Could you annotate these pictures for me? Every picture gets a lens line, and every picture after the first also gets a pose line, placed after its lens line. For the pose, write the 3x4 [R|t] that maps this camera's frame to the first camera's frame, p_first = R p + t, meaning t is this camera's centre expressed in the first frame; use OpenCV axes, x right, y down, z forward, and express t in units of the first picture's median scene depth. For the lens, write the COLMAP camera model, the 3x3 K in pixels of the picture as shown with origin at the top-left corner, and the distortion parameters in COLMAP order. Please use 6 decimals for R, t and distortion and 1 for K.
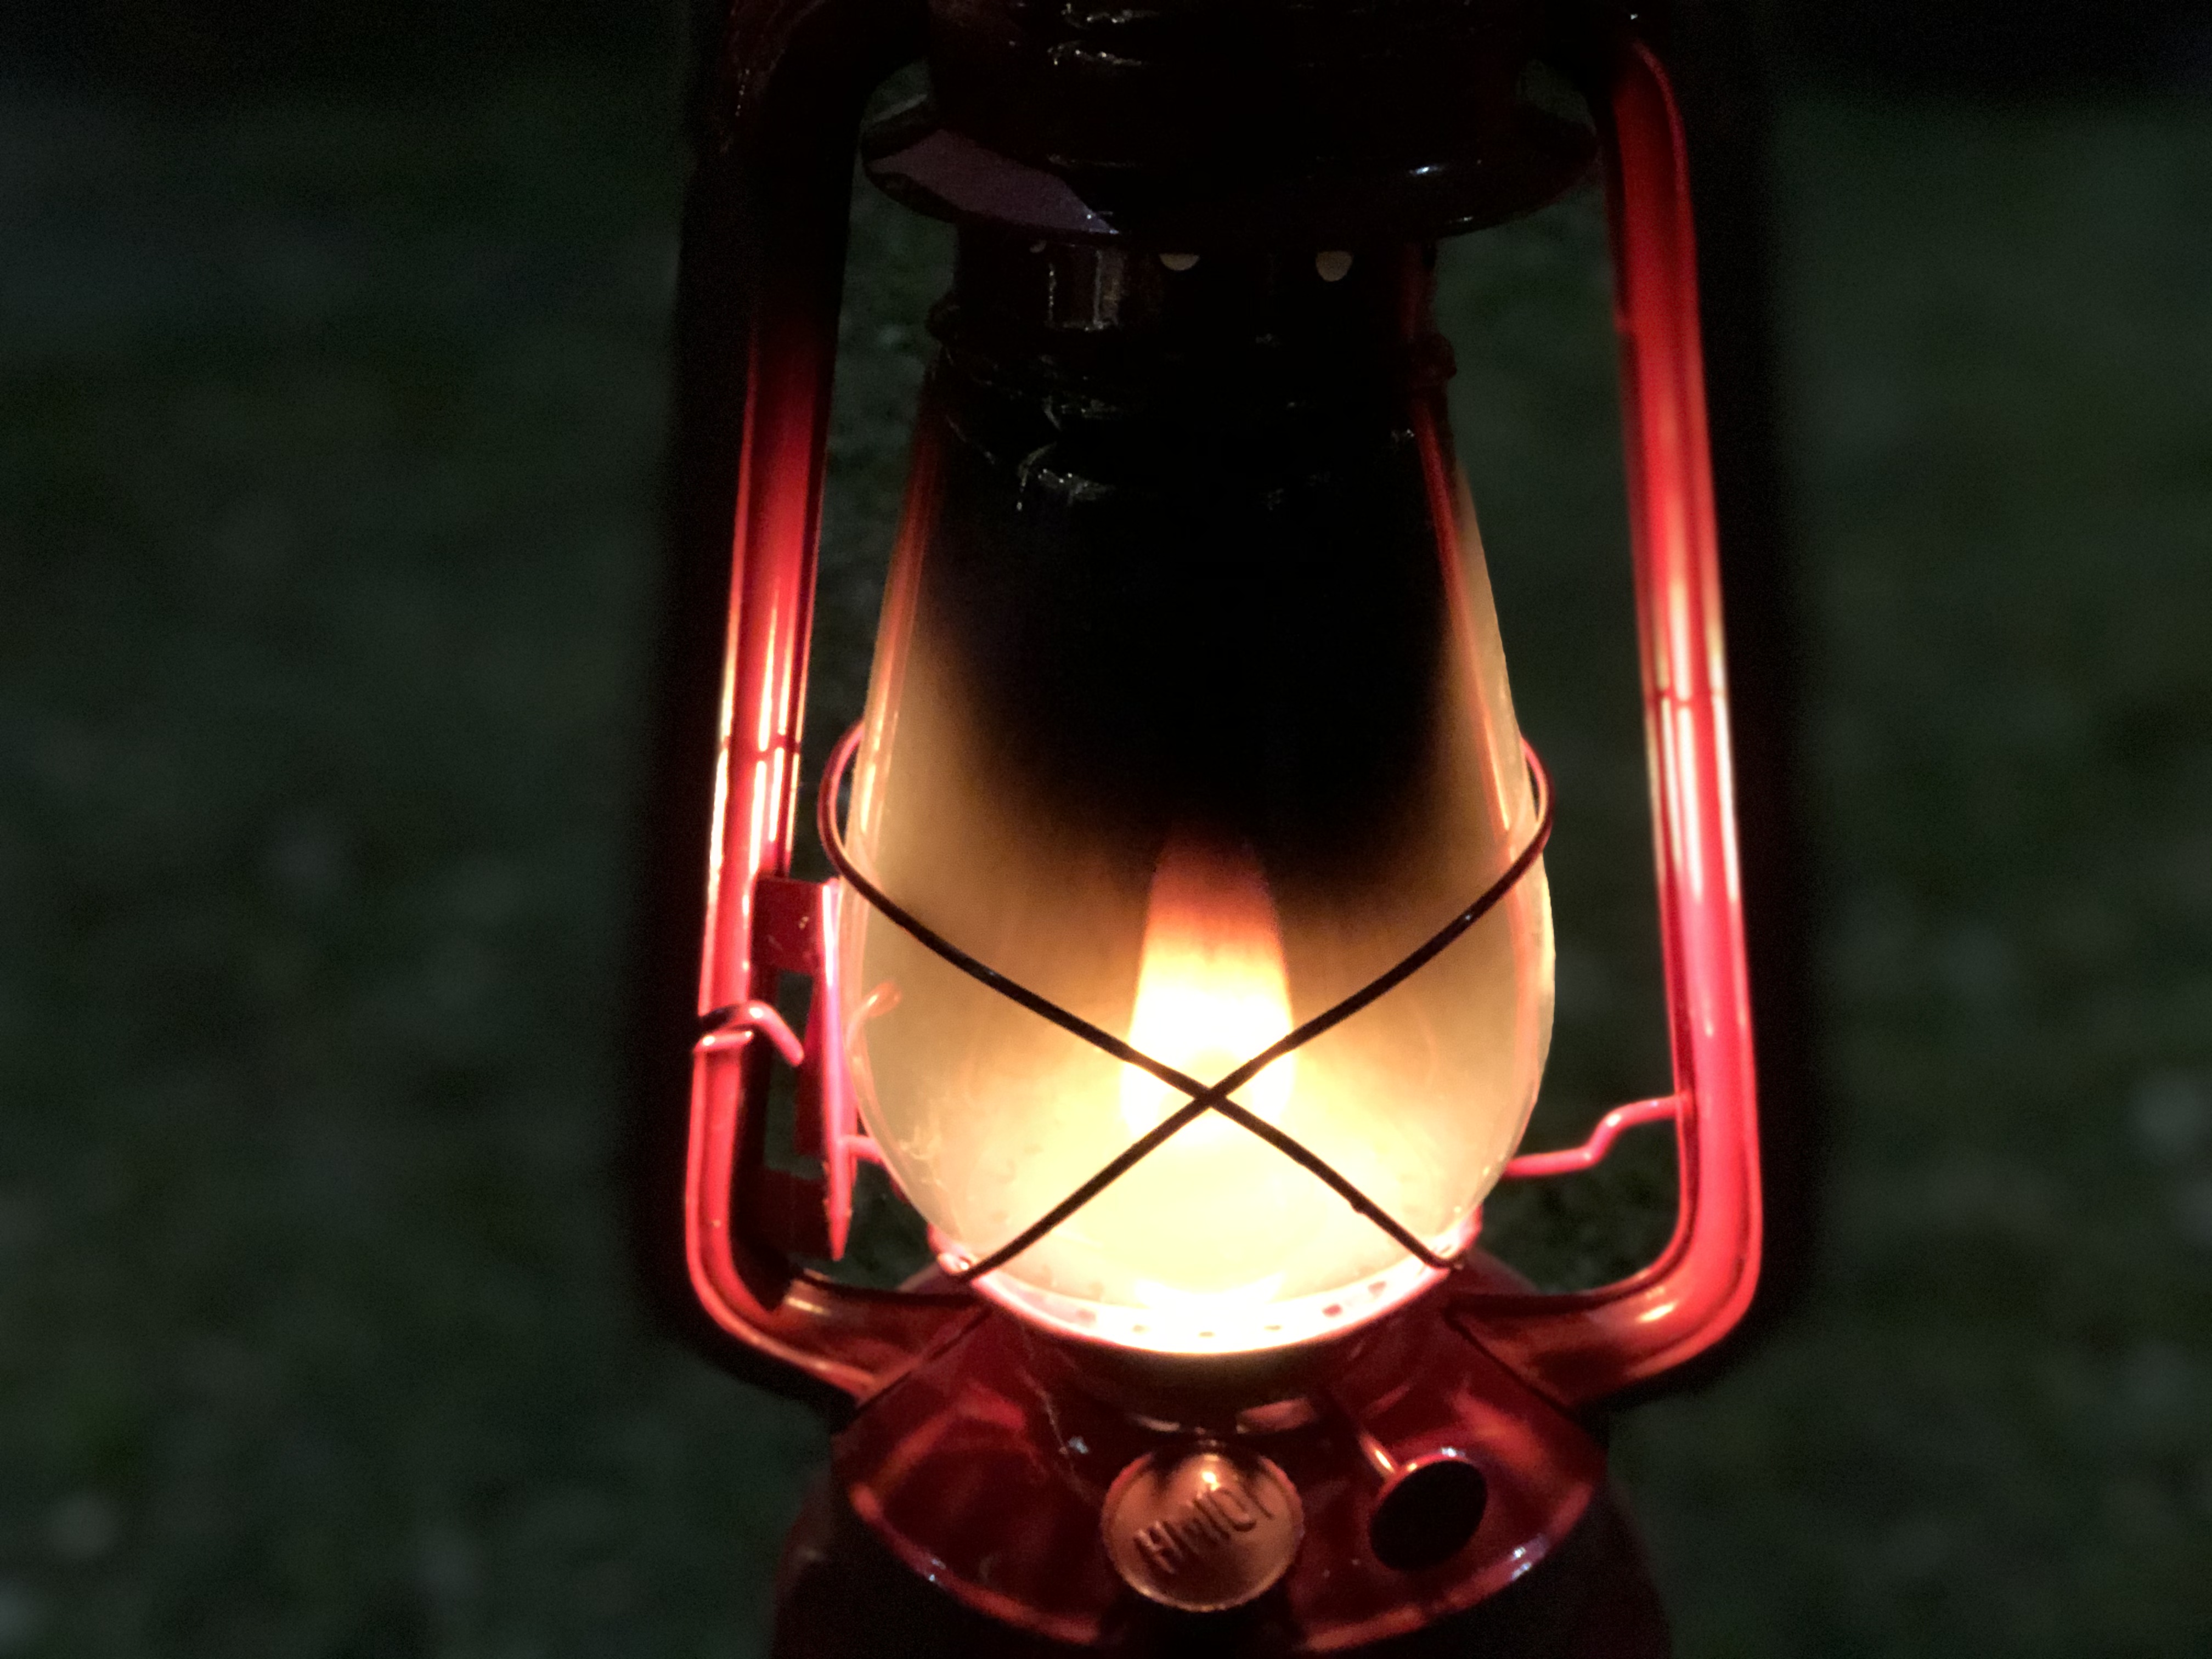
lens RADIAL K [[3706.9, 0, 1098.6], [0, 3706.9, 830.0], [0, 0, 1]] dist [-0.005098, 0.000000]
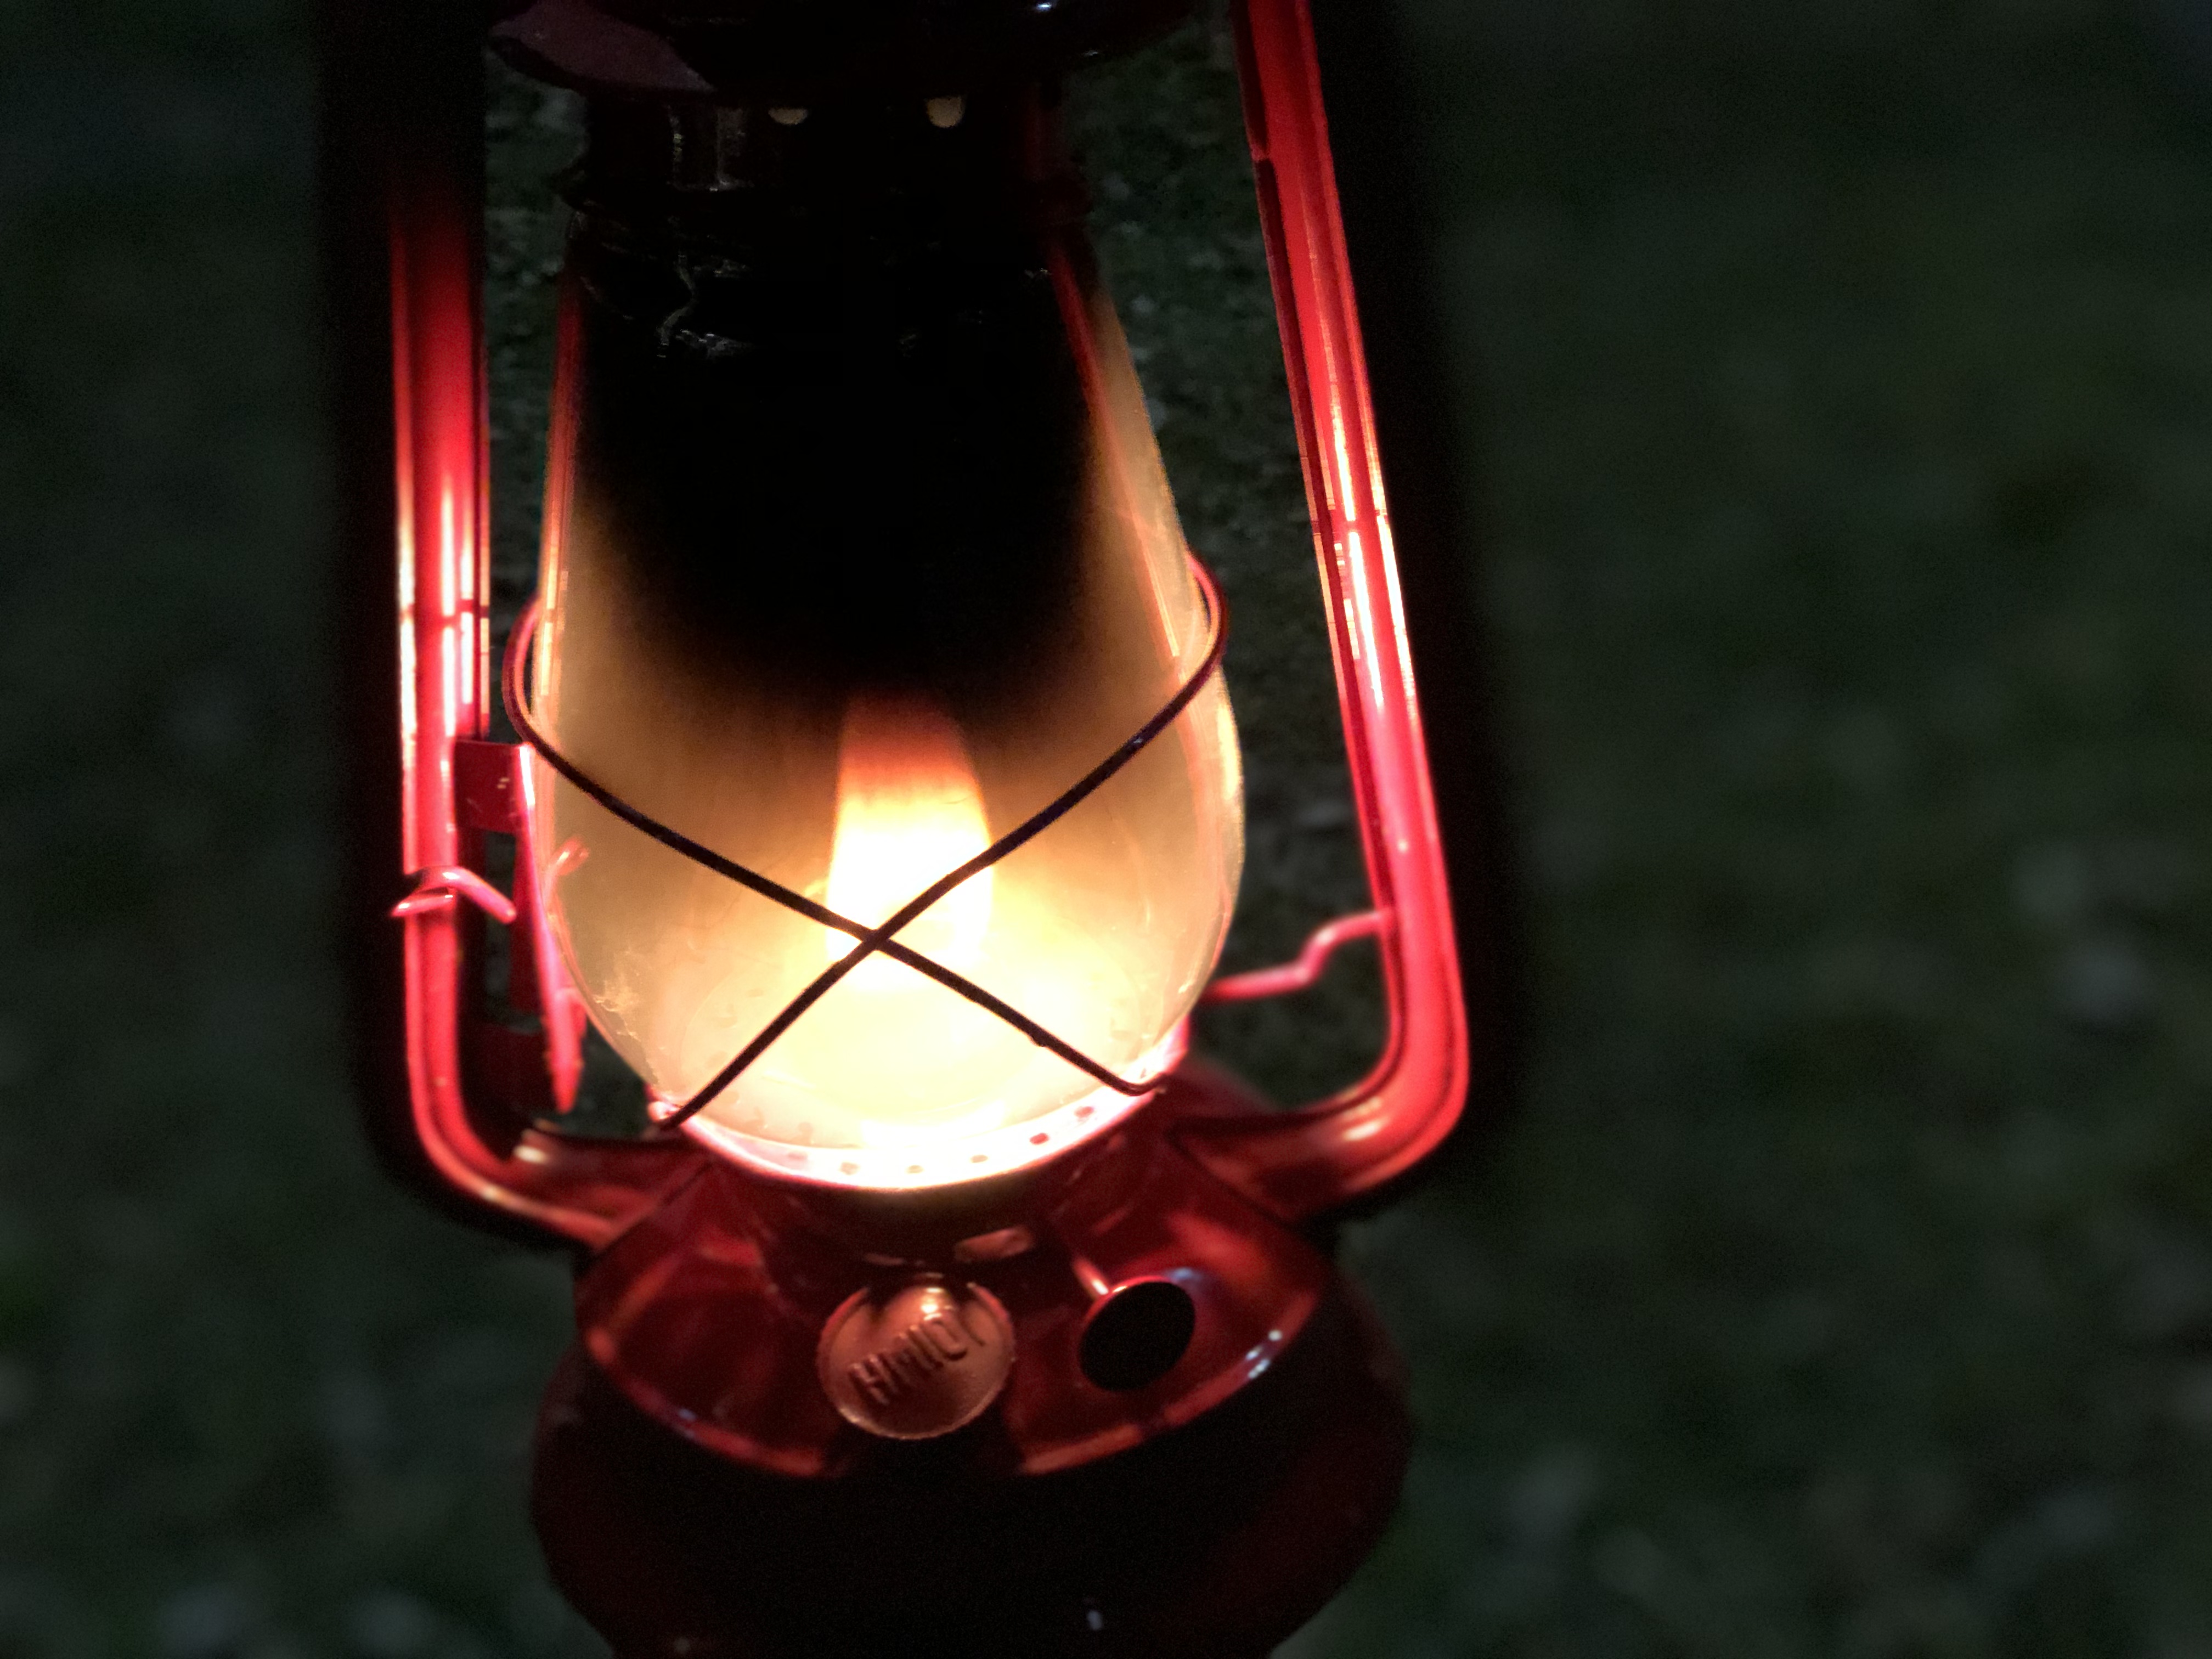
lens RADIAL K [[3706.9, 0, 1113.7], [0, 3706.9, 821.4], [0, 0, 1]] dist [-0.005098, 0.000000]
pose [[0.998737, -0.048406, -0.013484, 0.101261], [0.049022, 0.997553, 0.049849, -0.007100], [0.011038, -0.050447, 0.998666, -0.010490]]
